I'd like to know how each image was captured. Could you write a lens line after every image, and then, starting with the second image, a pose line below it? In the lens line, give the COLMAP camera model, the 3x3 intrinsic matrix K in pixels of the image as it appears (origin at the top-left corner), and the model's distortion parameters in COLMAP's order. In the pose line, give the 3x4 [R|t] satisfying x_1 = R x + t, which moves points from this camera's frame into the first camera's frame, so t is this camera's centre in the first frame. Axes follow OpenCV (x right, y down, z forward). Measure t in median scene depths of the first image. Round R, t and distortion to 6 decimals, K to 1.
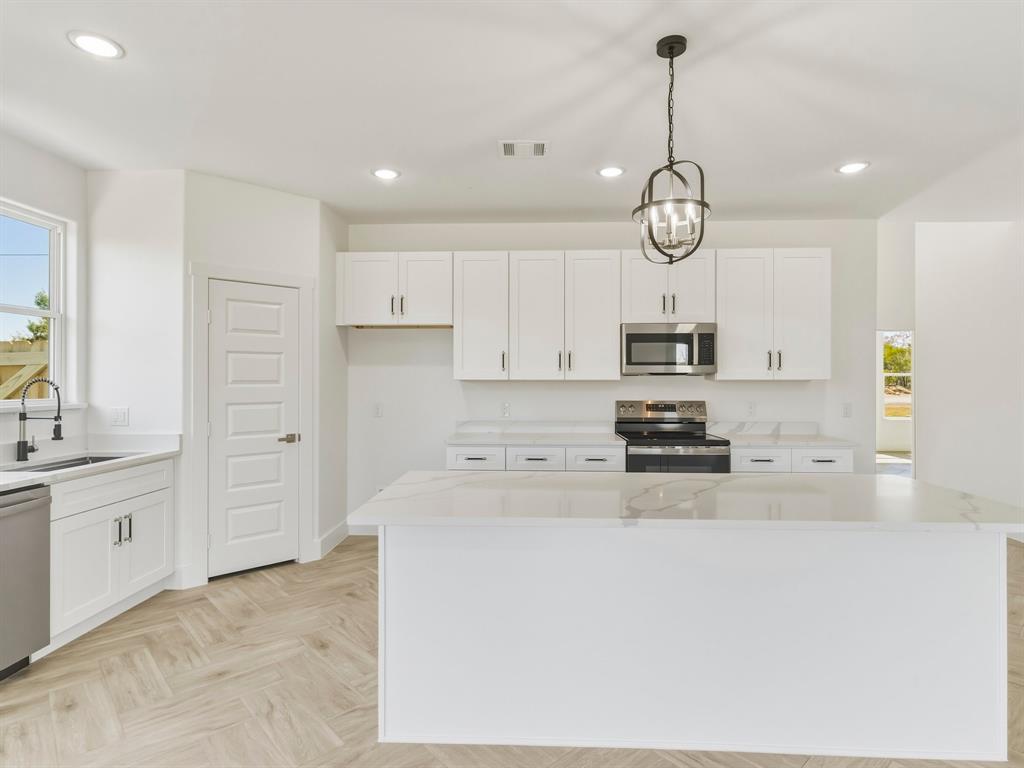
lens RADIAL K [[552.2, 0, 512.0], [0, 552.2, 384.0], [0, 0, 1]] dist [-0.002092, 0.000251]
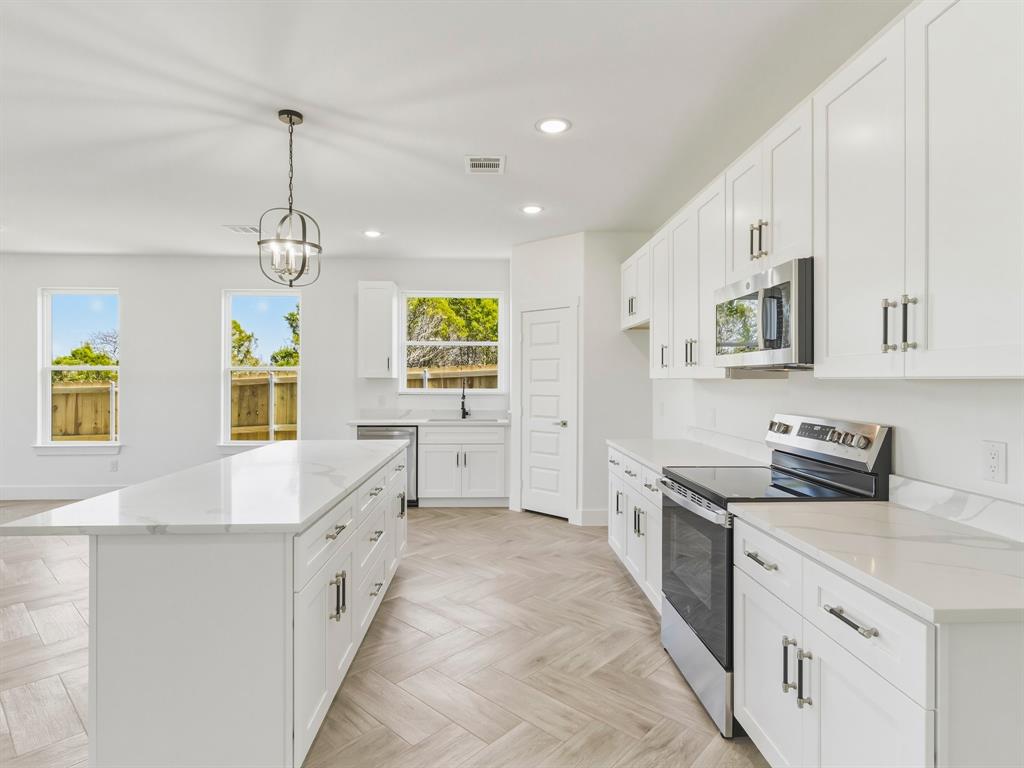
lens RADIAL K [[547.4, 0, 519.1], [0, 547.4, 380.9], [0, 0, 1]] dist [-0.002362, -0.000323]
pose [[0.098706, 0.003579, -0.995110, 0.810758], [-0.005661, 0.999979, 0.003035, -0.005315], [0.995101, 0.005334, 0.098724, 0.714703]]
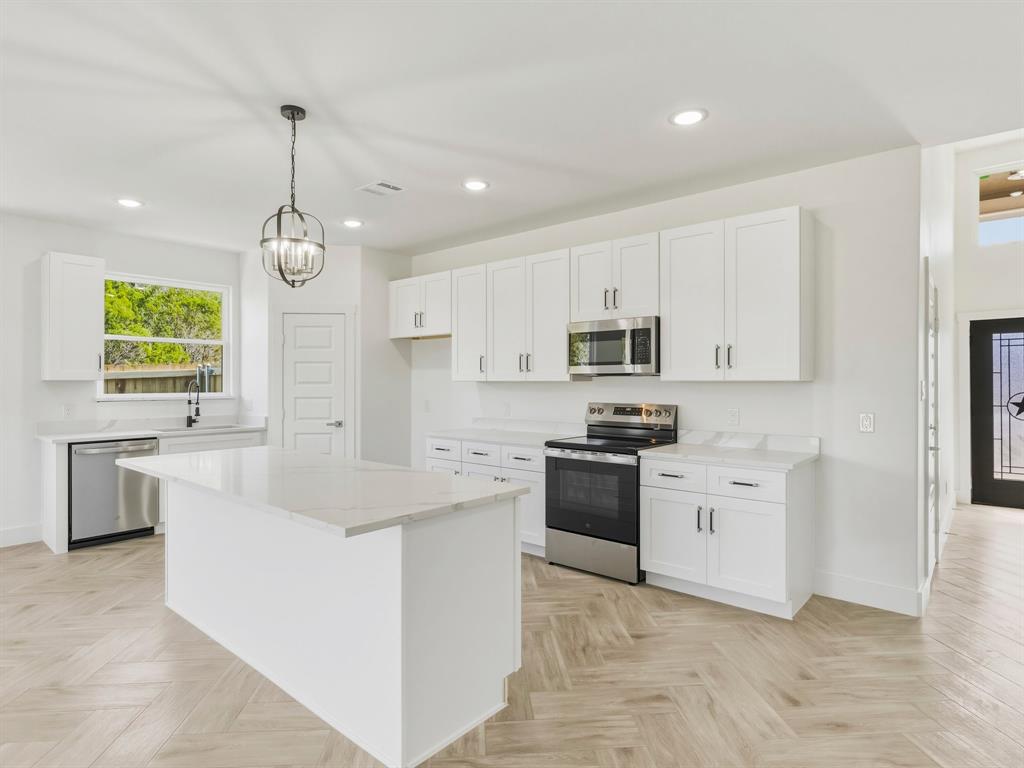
lens RADIAL K [[552.2, 0, 512.0], [0, 552.2, 384.0], [0, 0, 1]] dist [-0.002092, 0.000251]
pose [[0.791650, 0.002405, -0.610971, 0.727125], [-0.002278, 0.999997, 0.000985, -0.002977], [0.610971, 0.000612, 0.791653, 0.163451]]
